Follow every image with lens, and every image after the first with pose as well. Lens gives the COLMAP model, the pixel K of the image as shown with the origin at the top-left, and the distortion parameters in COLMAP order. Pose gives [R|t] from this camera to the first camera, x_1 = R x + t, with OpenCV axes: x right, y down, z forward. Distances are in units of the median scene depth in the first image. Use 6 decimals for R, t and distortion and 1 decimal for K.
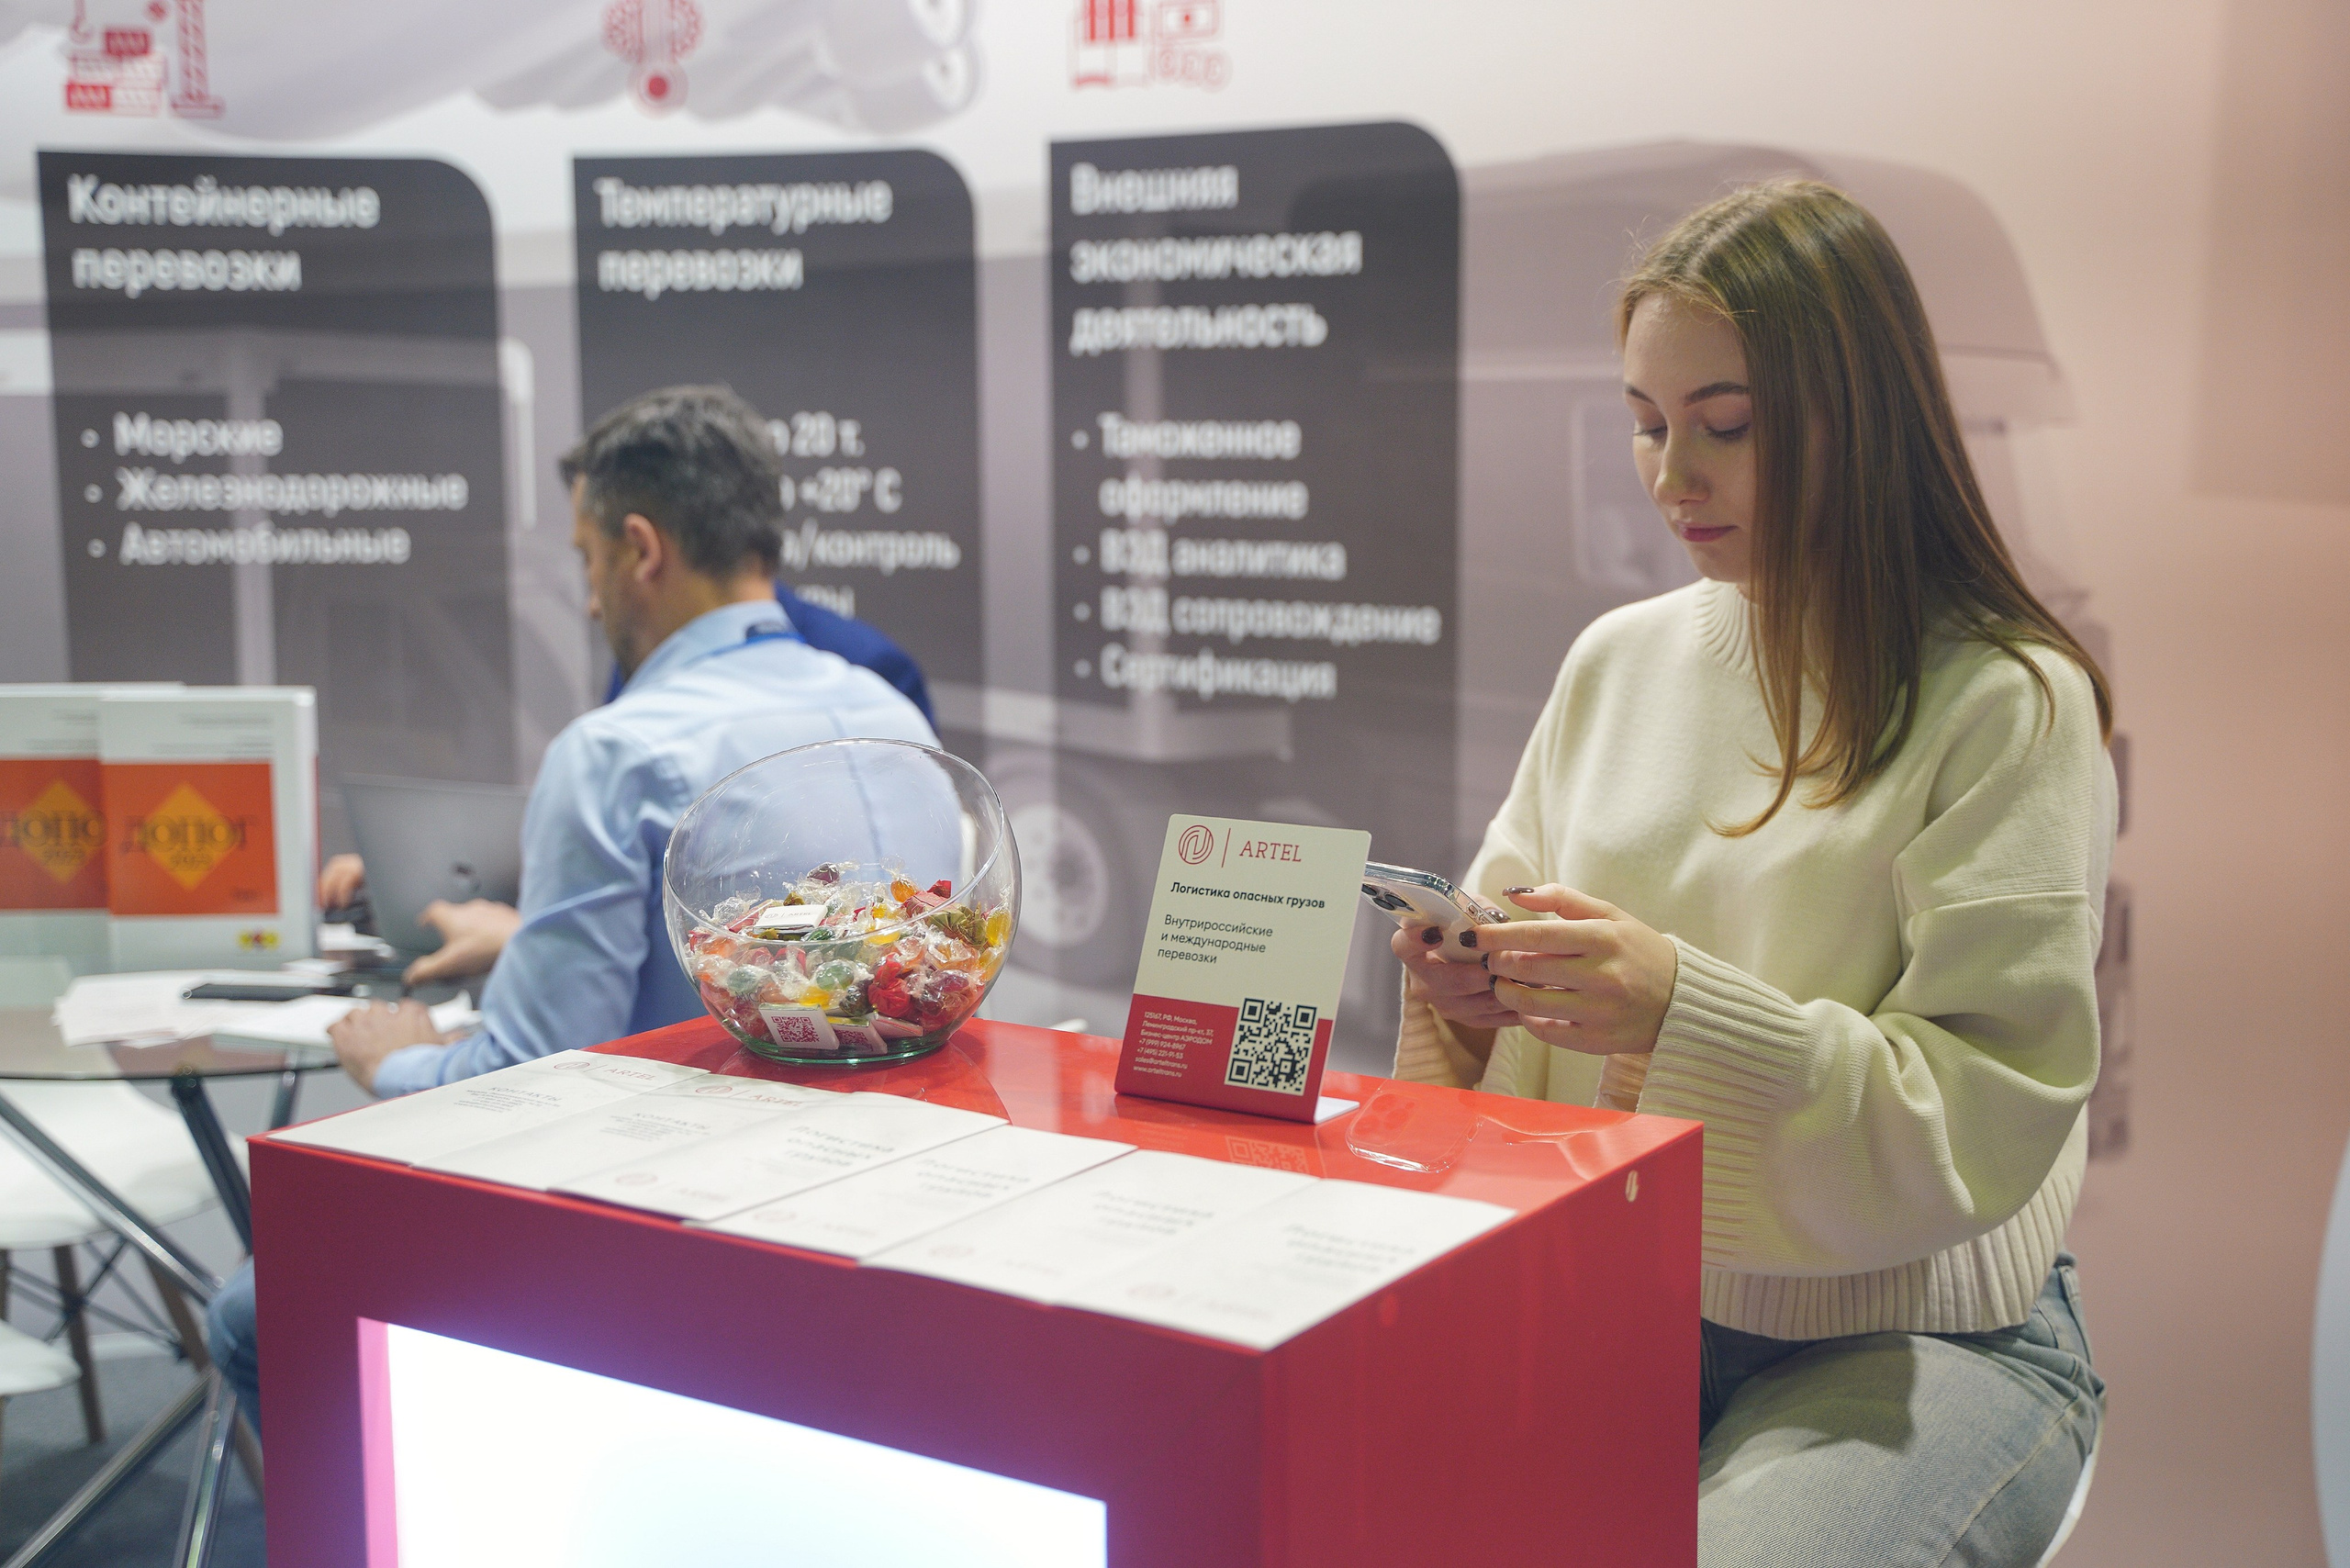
lens RADIAL K [[2915.0, 0, 1151.9], [0, 2915.0, 783.2], [0, 0, 1]] dist [0.080241, 0.000000]
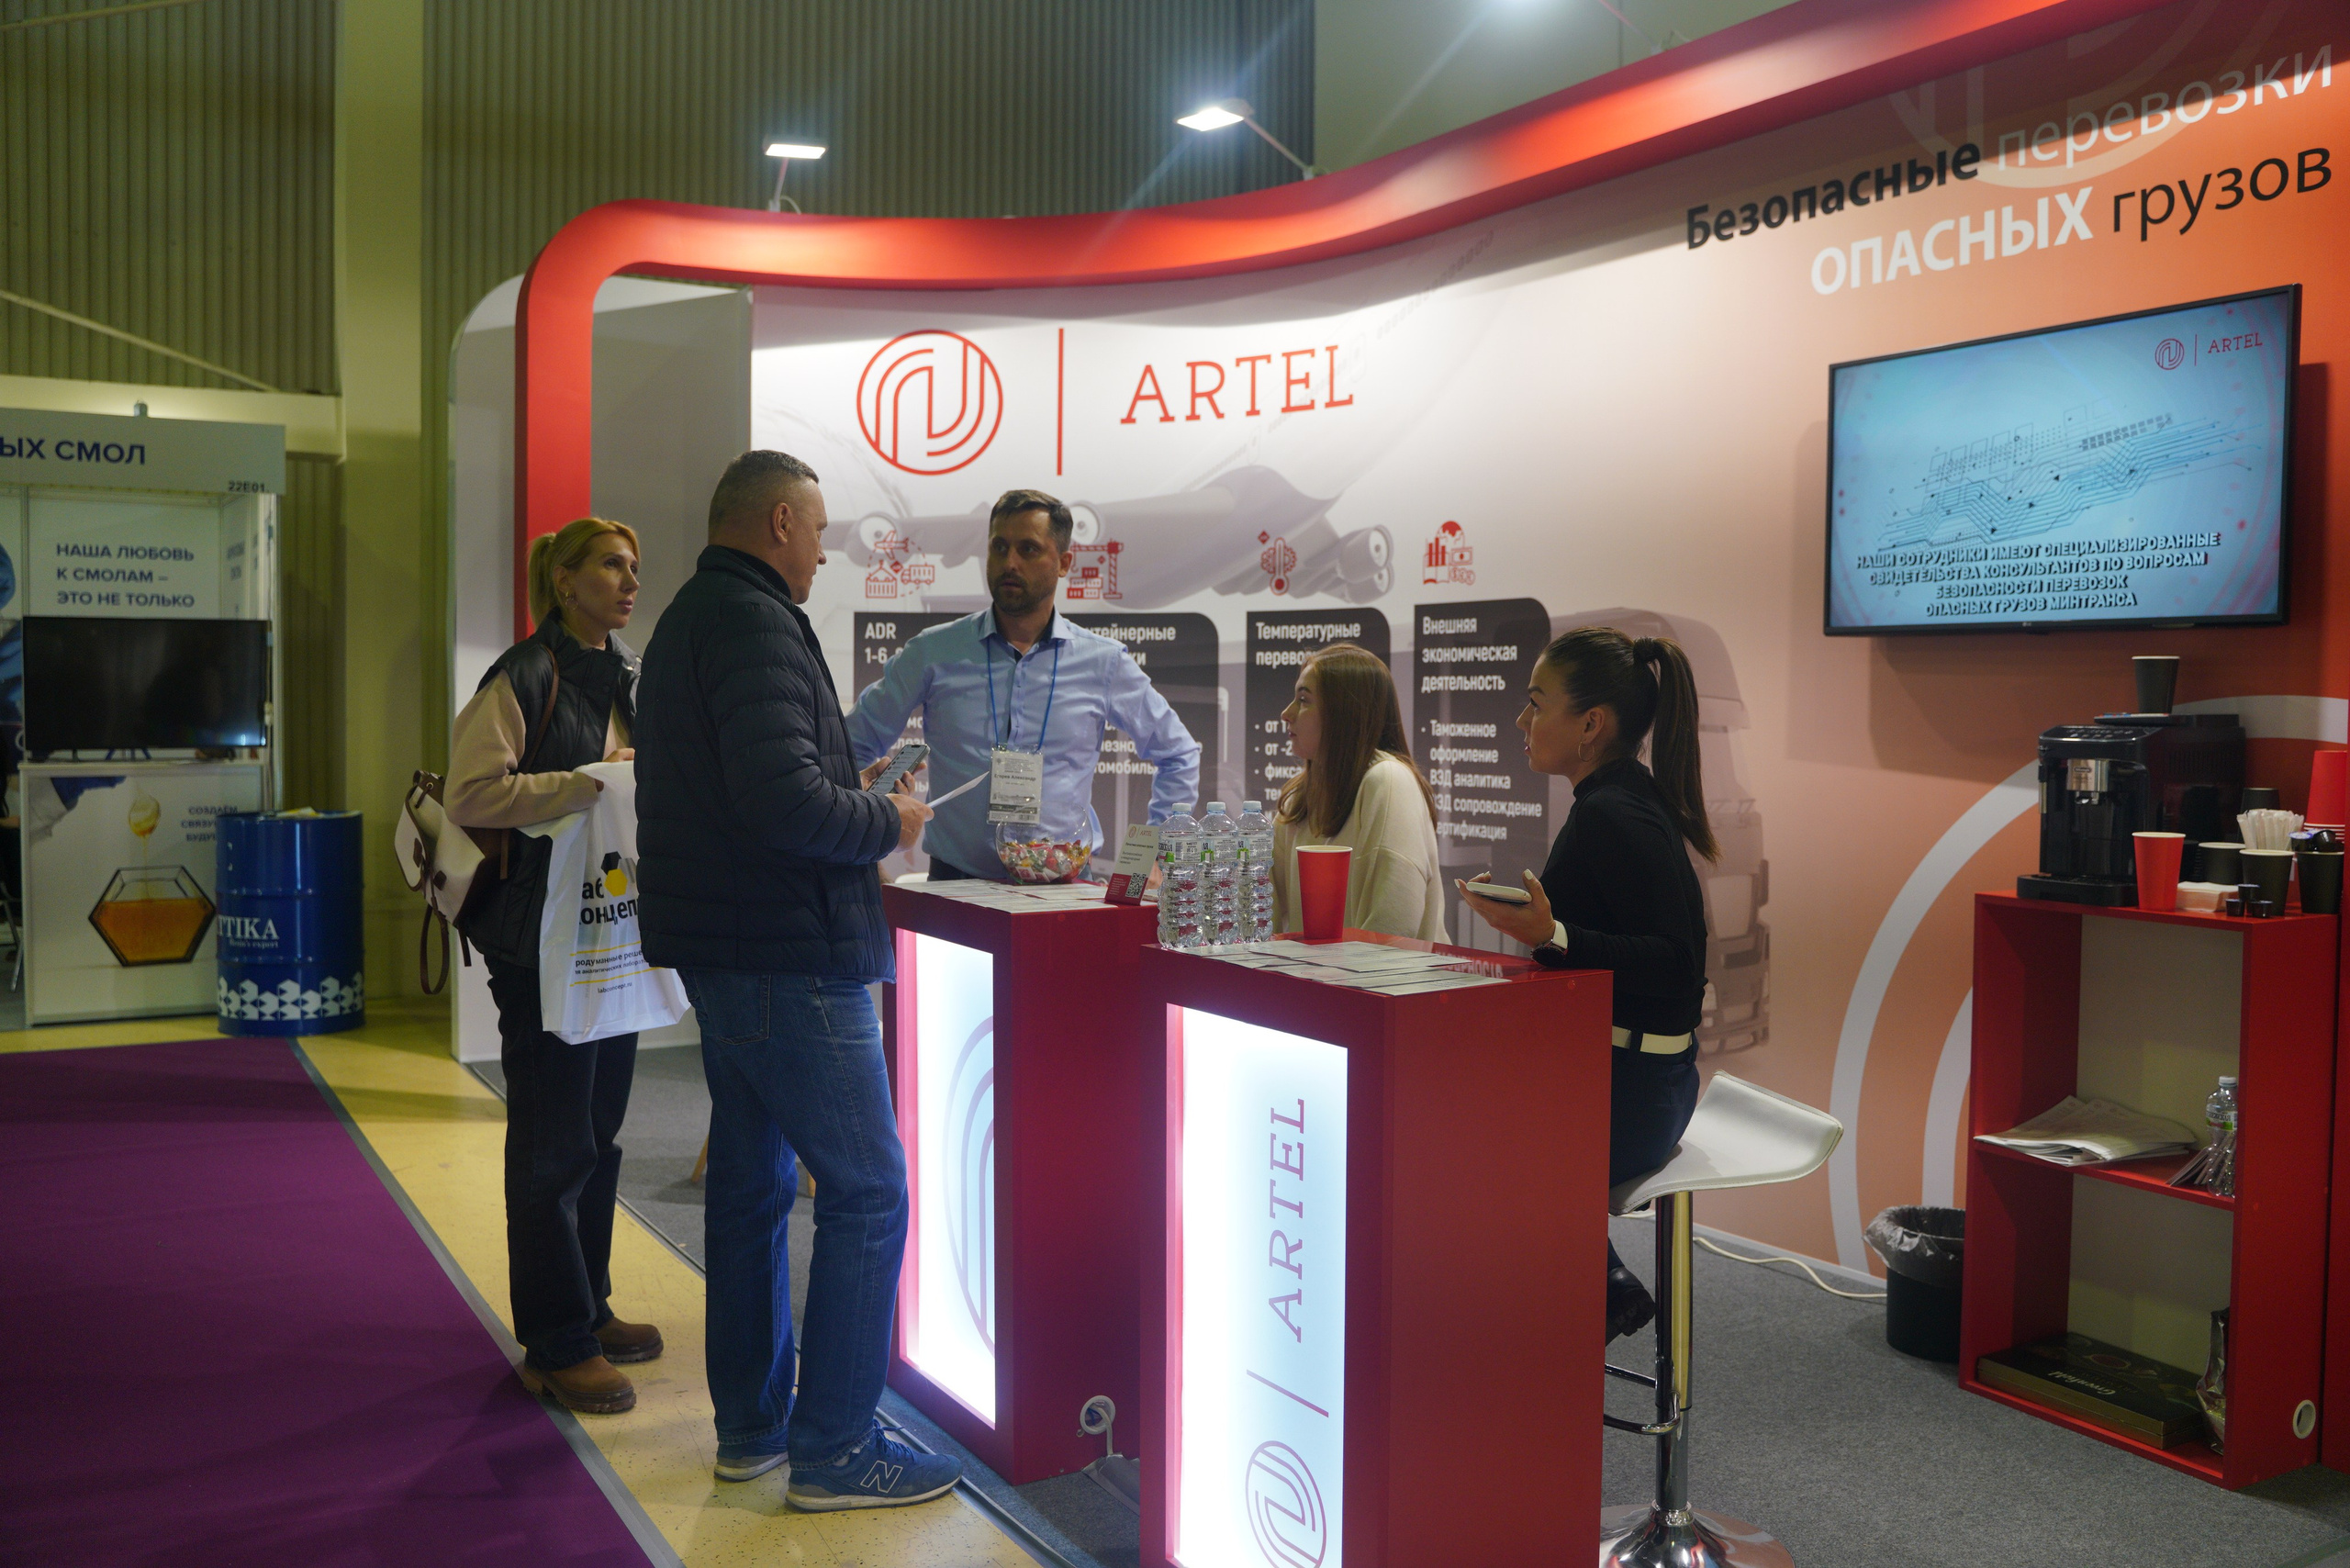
lens RADIAL K [[1847.1, 0, 1180.9], [0, 1847.1, 782.5], [0, 0, 1]] dist [-0.113111, 0.084328]
pose [[0.909029, 0.029335, -0.415698, 0.413015], [-0.068941, 0.994361, -0.080585, 0.057535], [0.410990, 0.101912, 0.905925, -0.418674]]
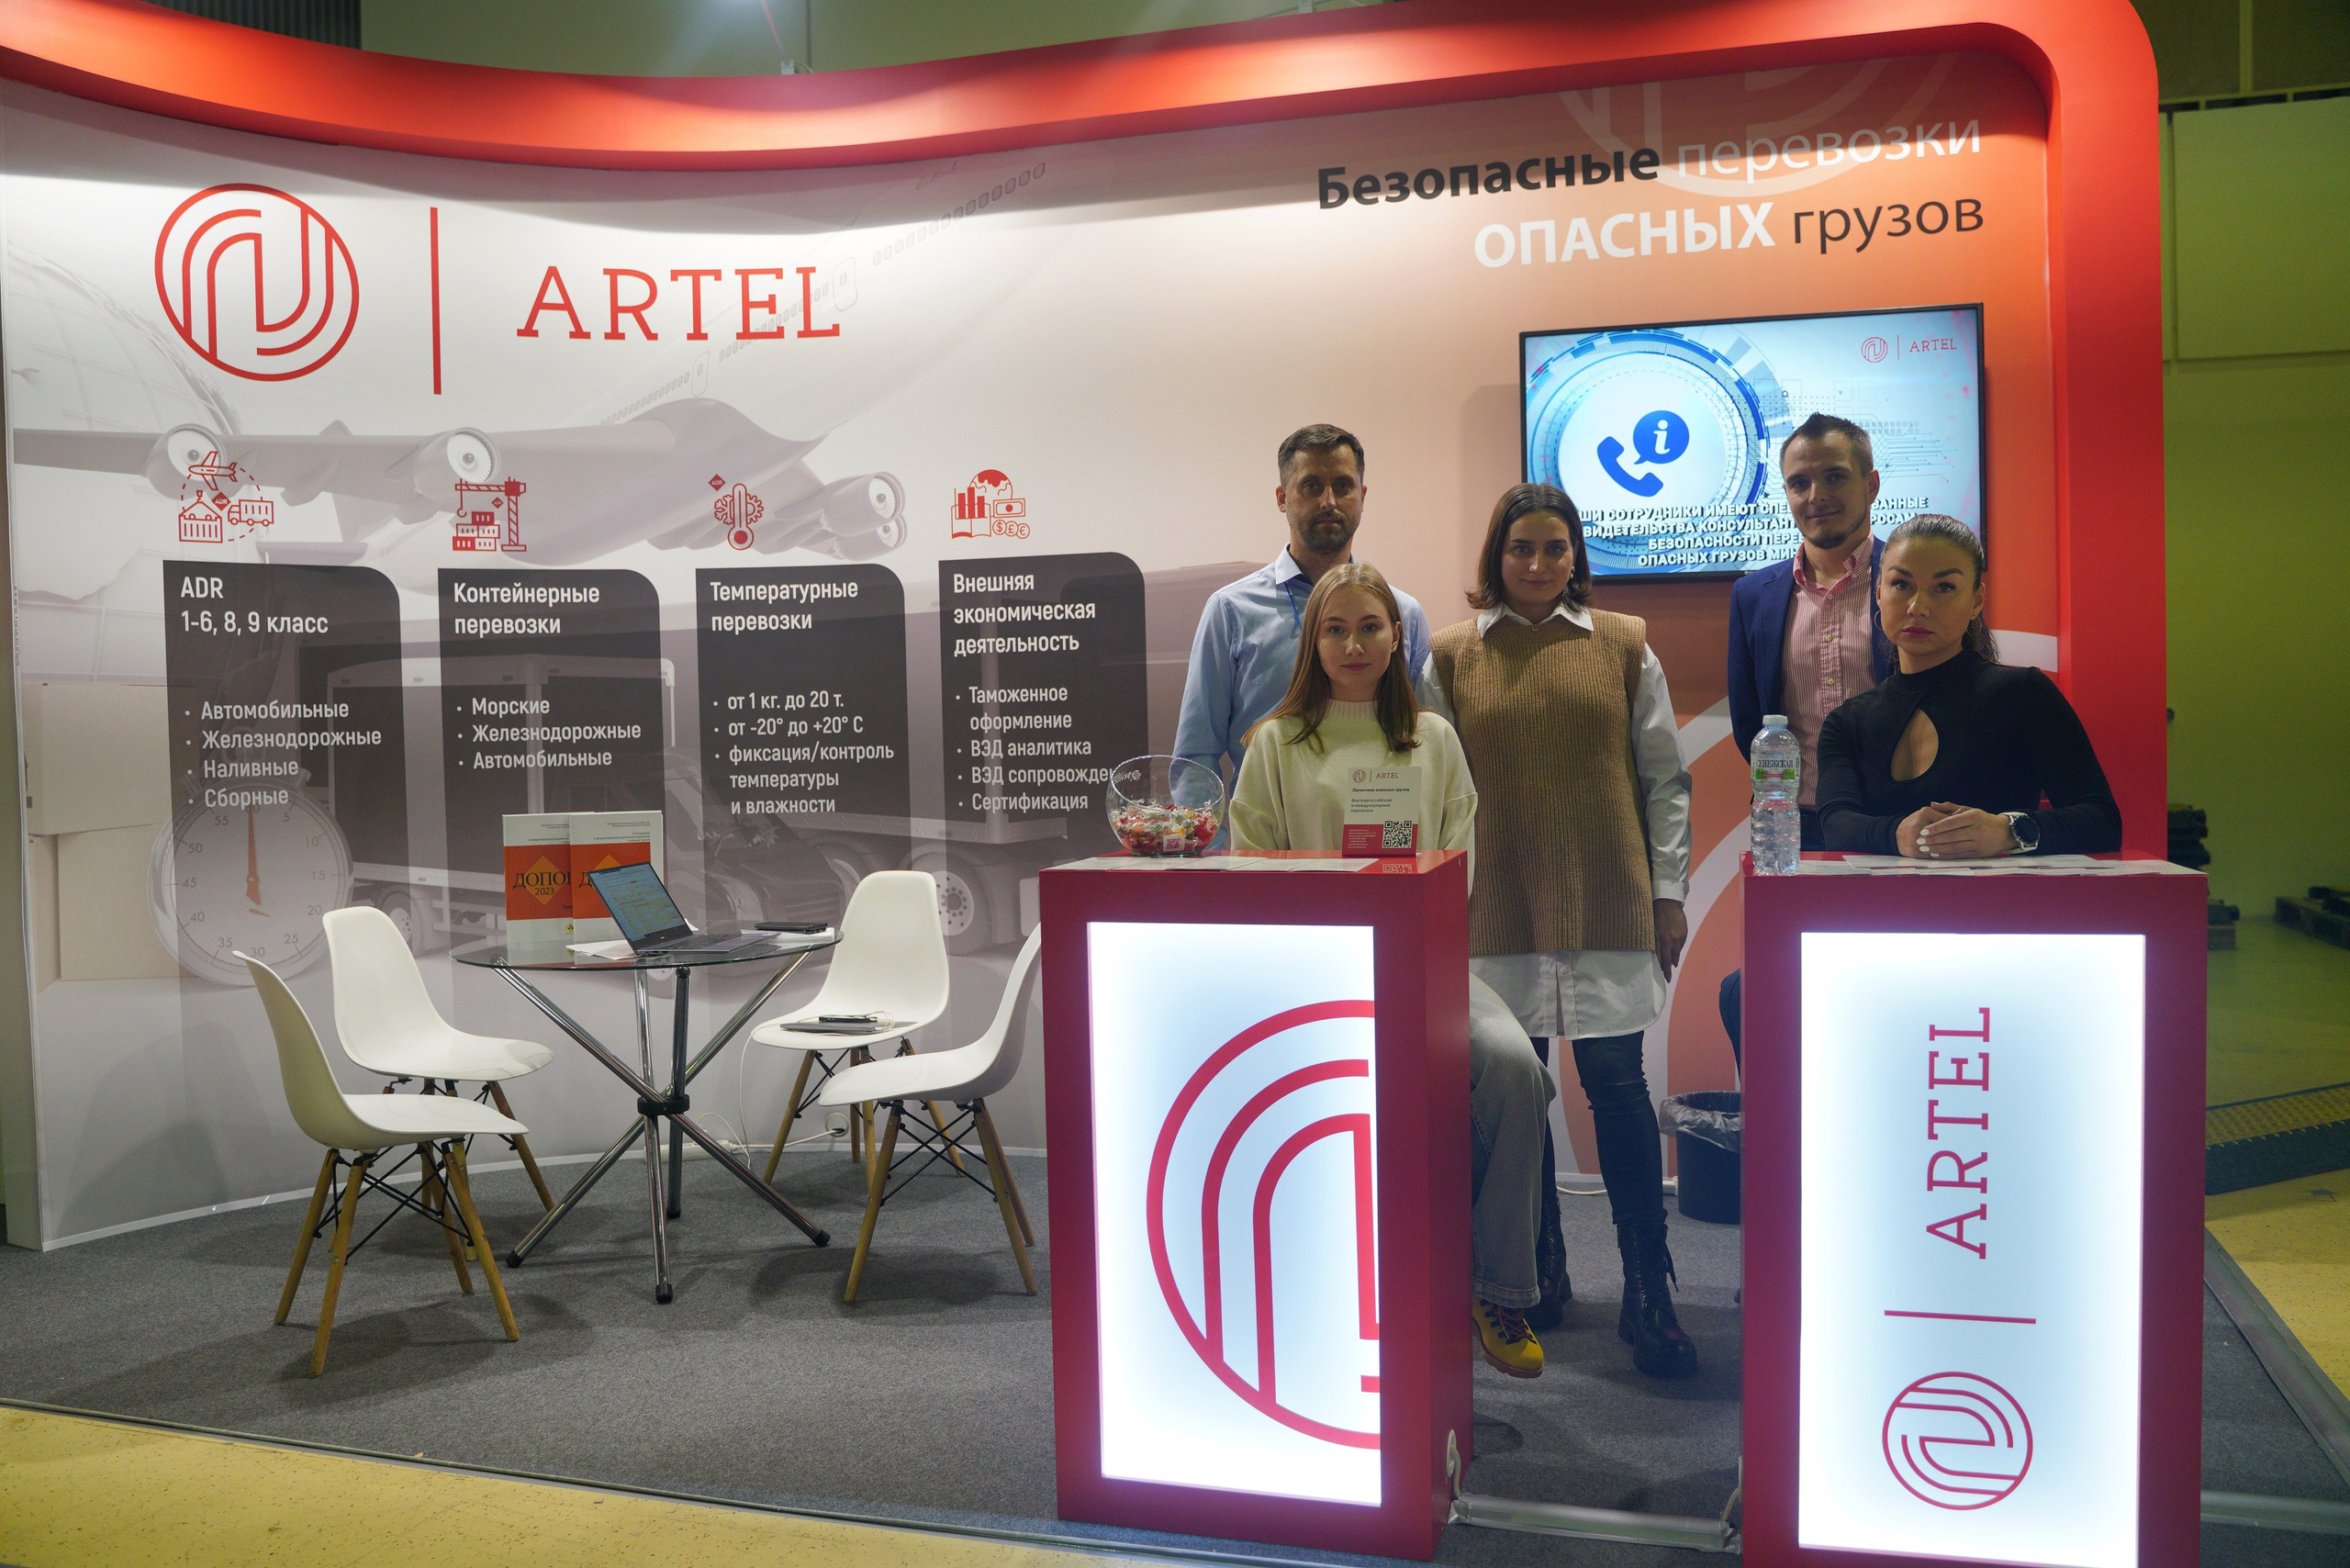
lens RADIAL K [[1847.1, 0, 1121.0], [0, 1847.1, 788.9], [0, 0, 1]] dist [-0.113111, 0.084328]
pose [[0.962864, -0.026575, 0.268675, -0.273190], [0.053140, 0.994332, -0.092091, 0.080321], [-0.264705, 0.102948, 0.958819, -0.324966]]
